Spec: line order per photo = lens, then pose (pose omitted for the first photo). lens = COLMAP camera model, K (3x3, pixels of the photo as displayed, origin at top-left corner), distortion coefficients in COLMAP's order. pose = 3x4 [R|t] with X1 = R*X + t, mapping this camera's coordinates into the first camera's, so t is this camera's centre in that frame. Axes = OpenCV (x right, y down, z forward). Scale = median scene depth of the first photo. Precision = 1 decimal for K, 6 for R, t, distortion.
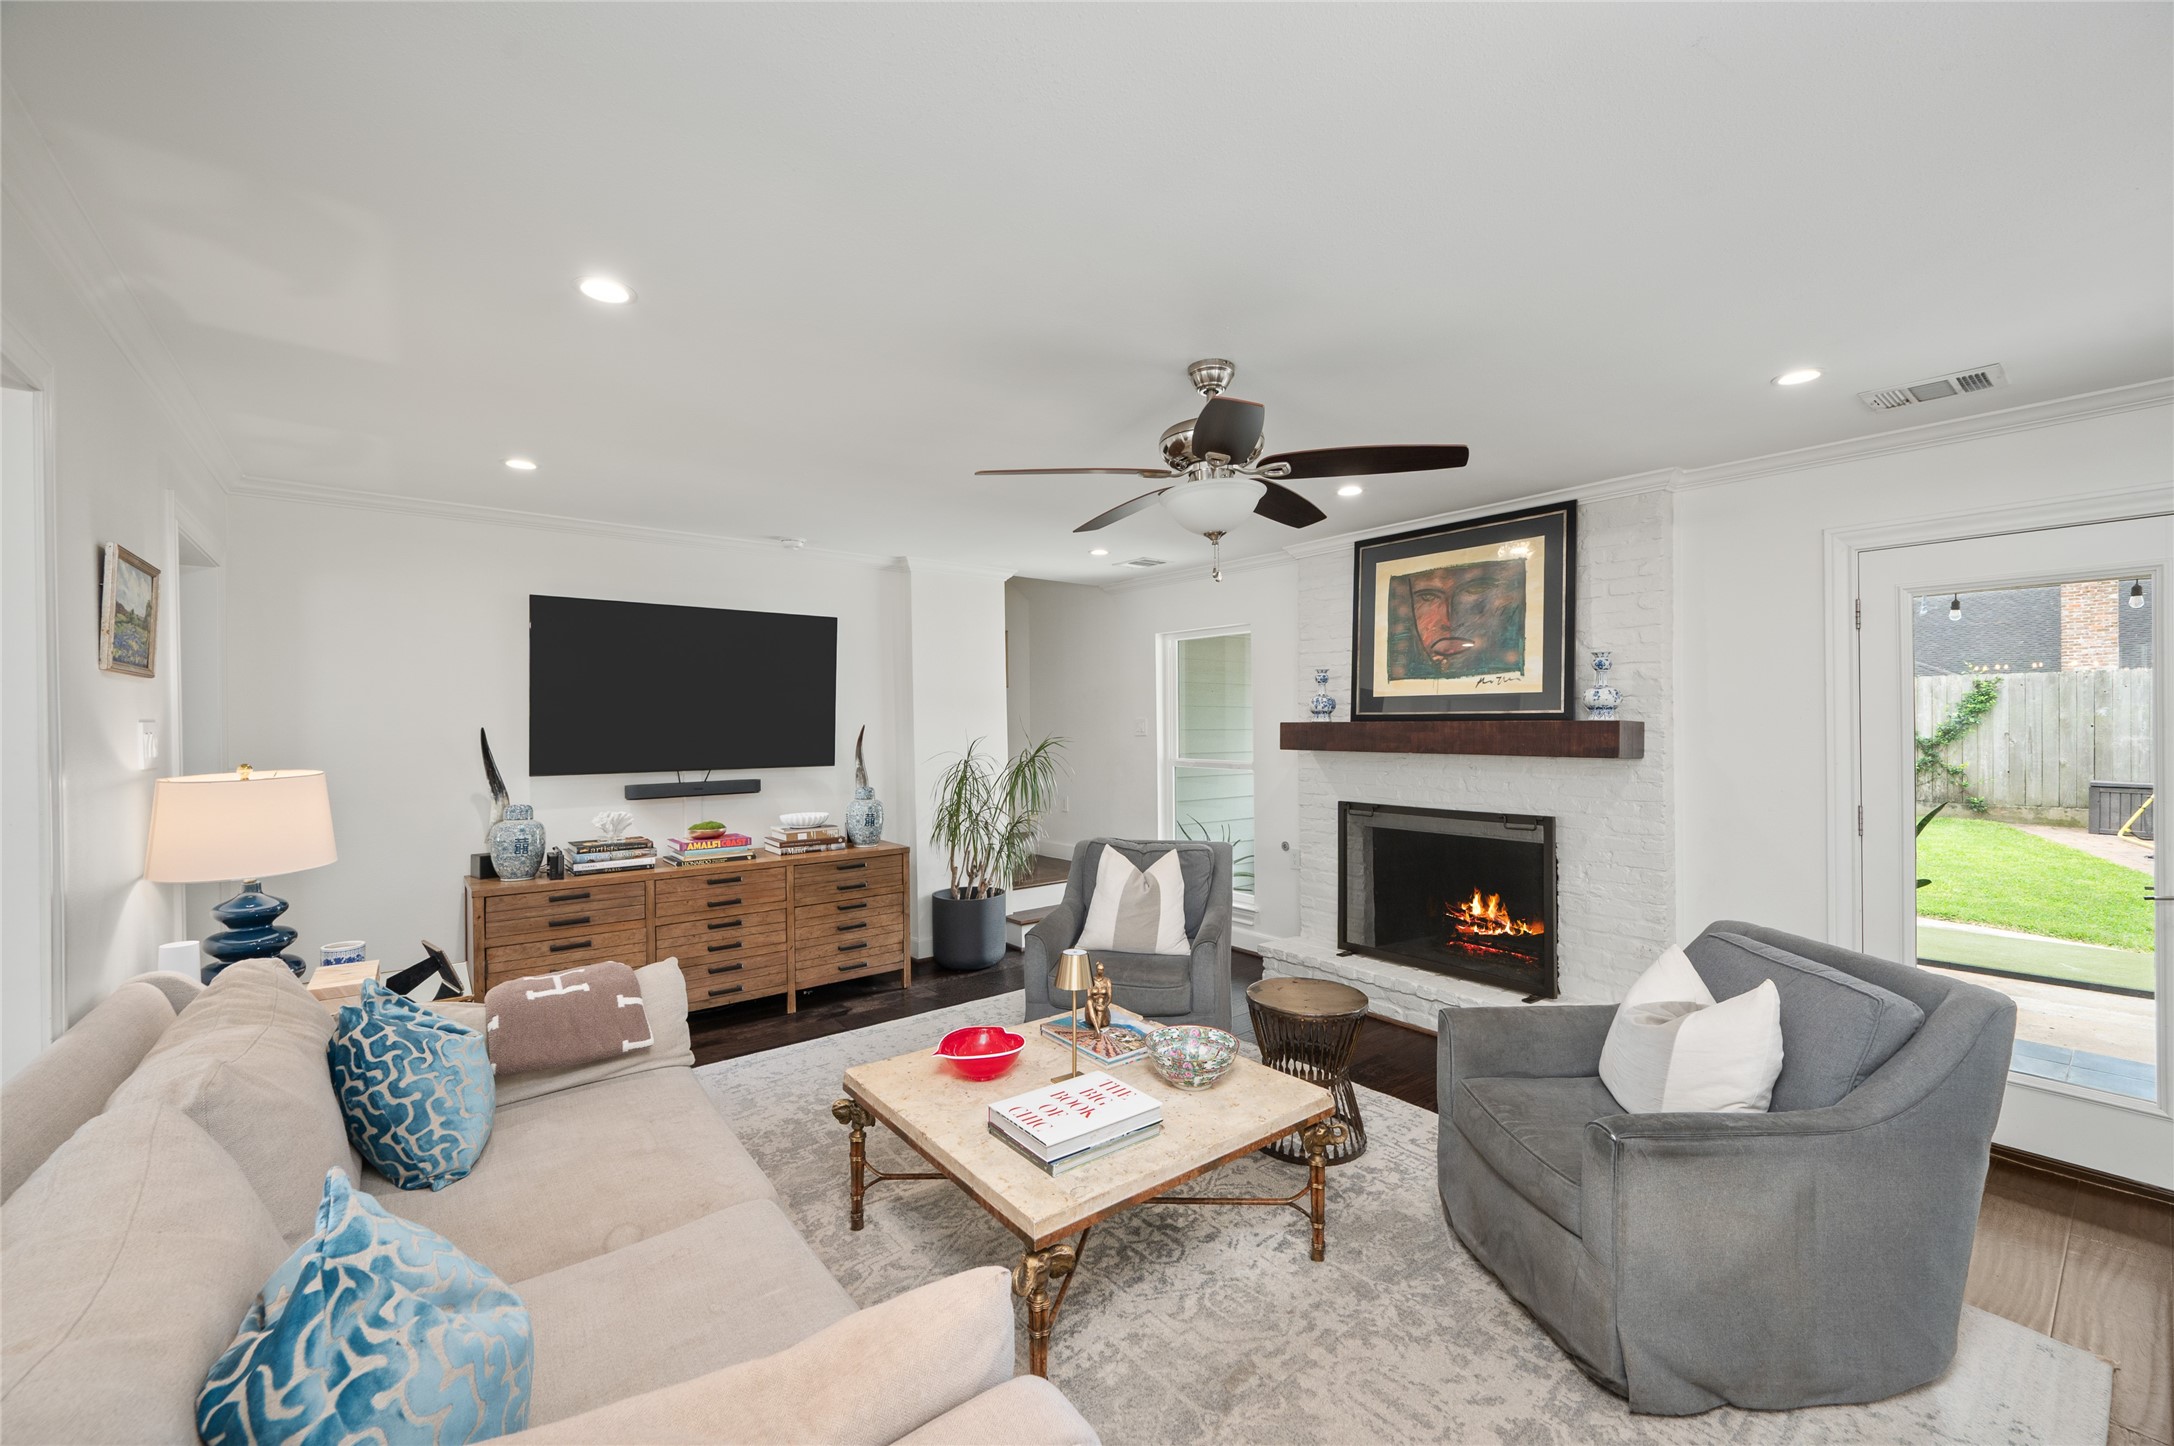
lens RADIAL K [[862.0, 0, 1099.3], [0, 862.0, 721.5], [0, 0, 1]] dist [0.001925, 0.000781]
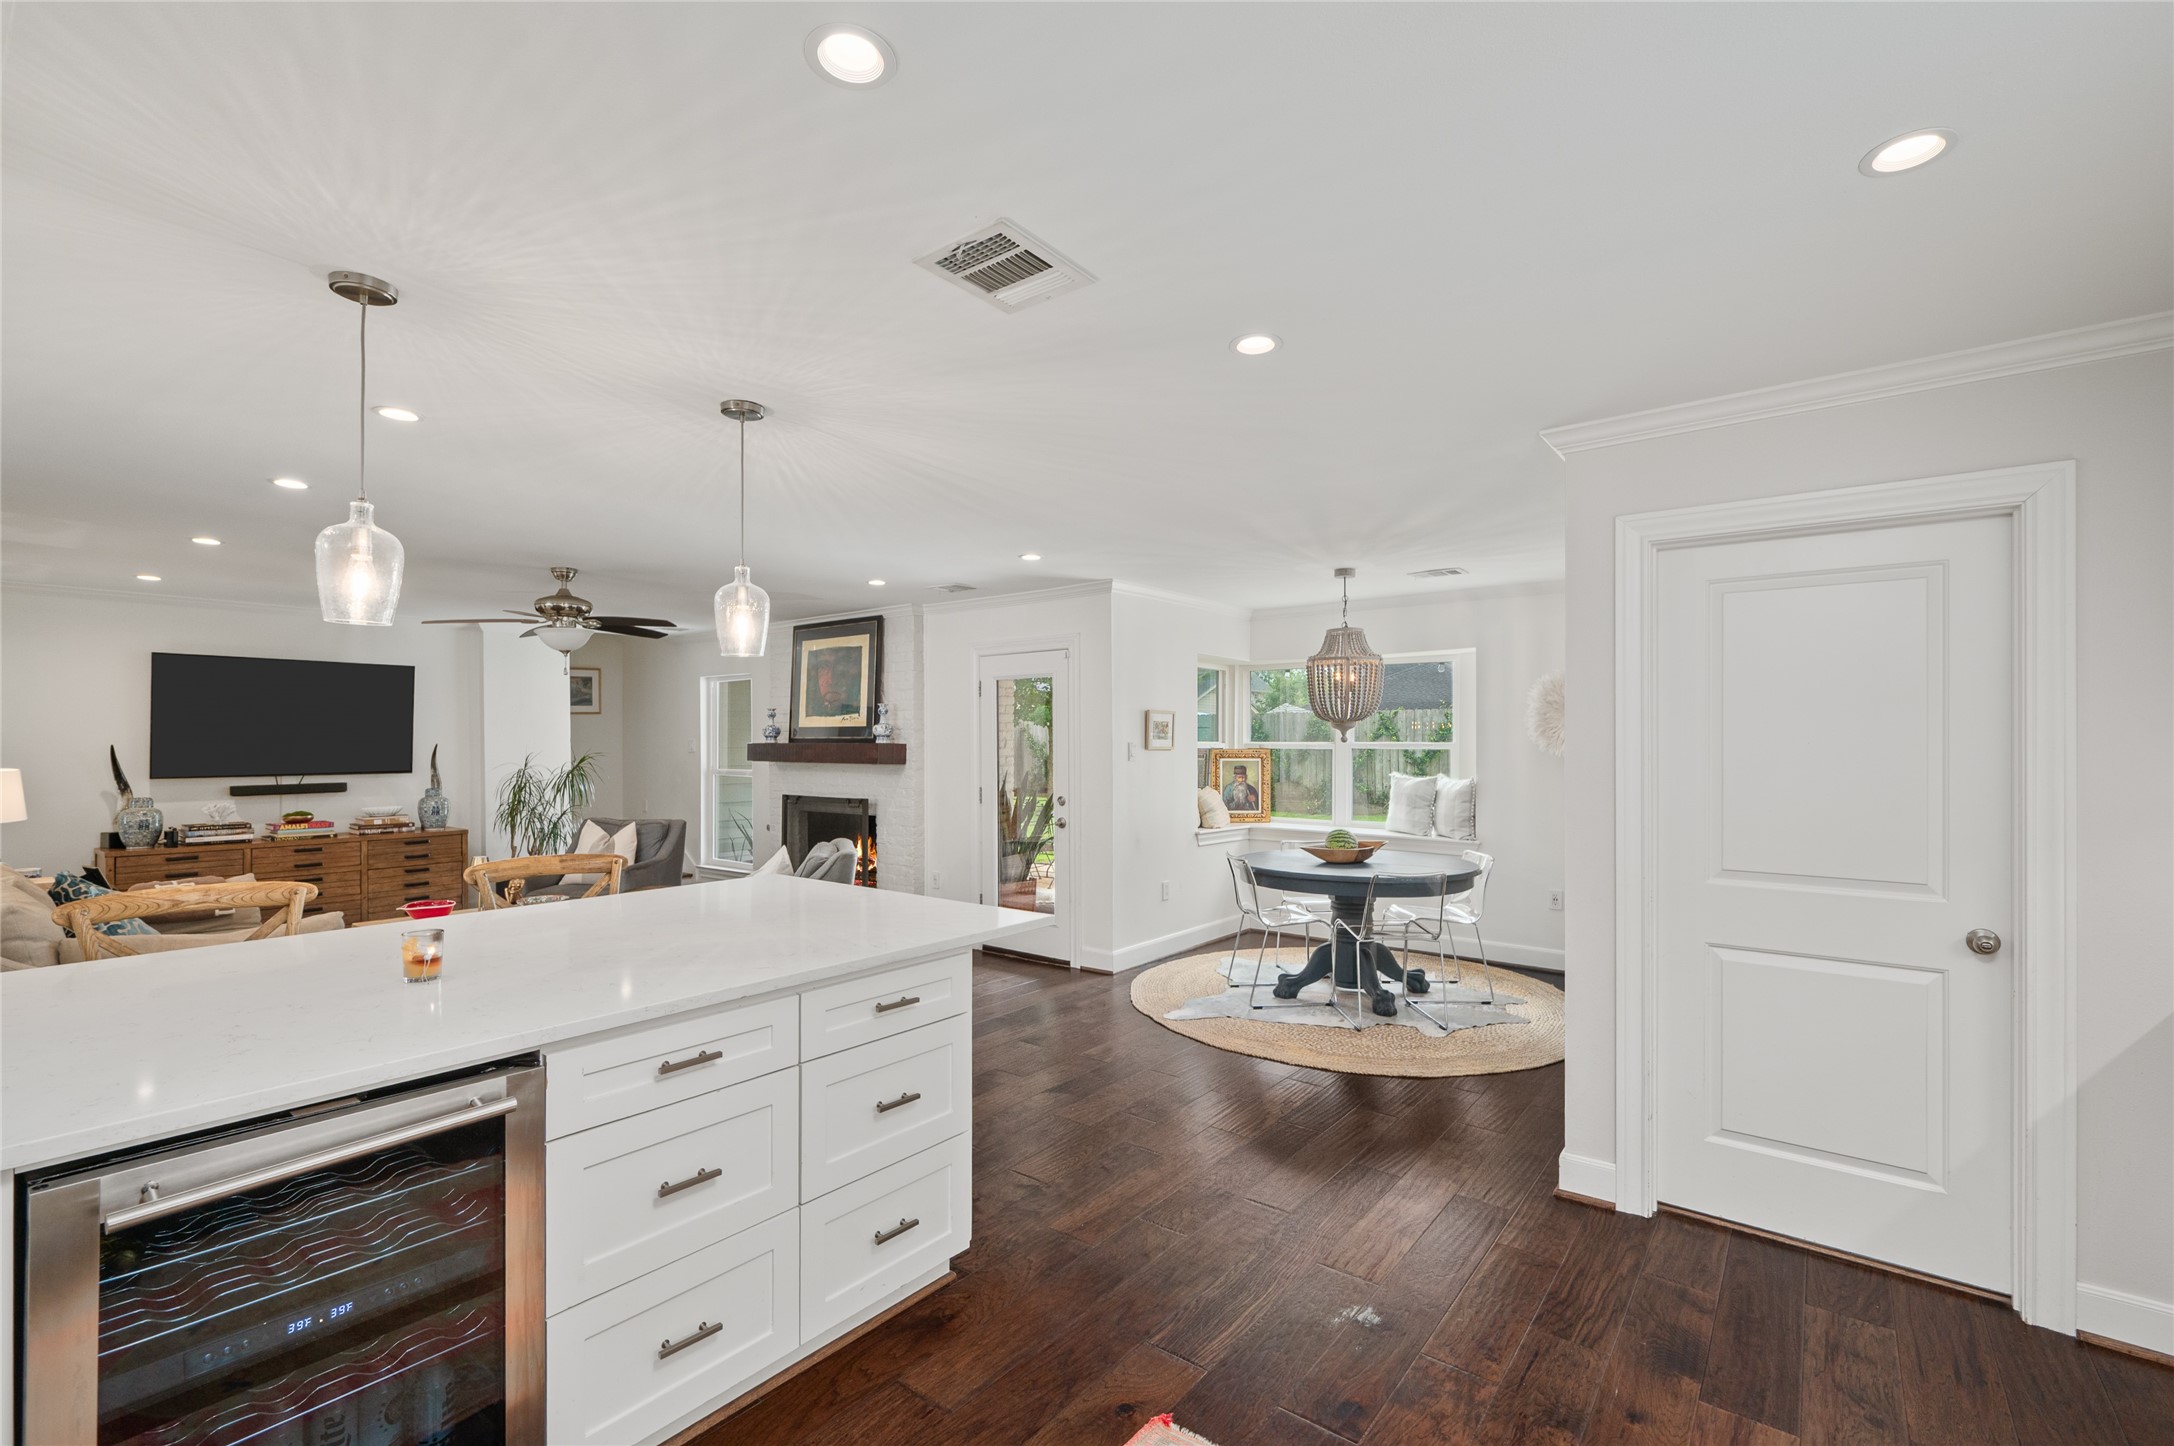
lens RADIAL K [[905.2, 0, 1082.8], [0, 905.2, 733.8], [0, 0, 1]] dist [-0.001566, -0.000149]
pose [[0.974523, 0.005869, 0.224209, 0.515268], [-0.004672, 0.999972, -0.005869, -0.010369], [-0.224237, 0.004672, 0.974523, -0.814307]]
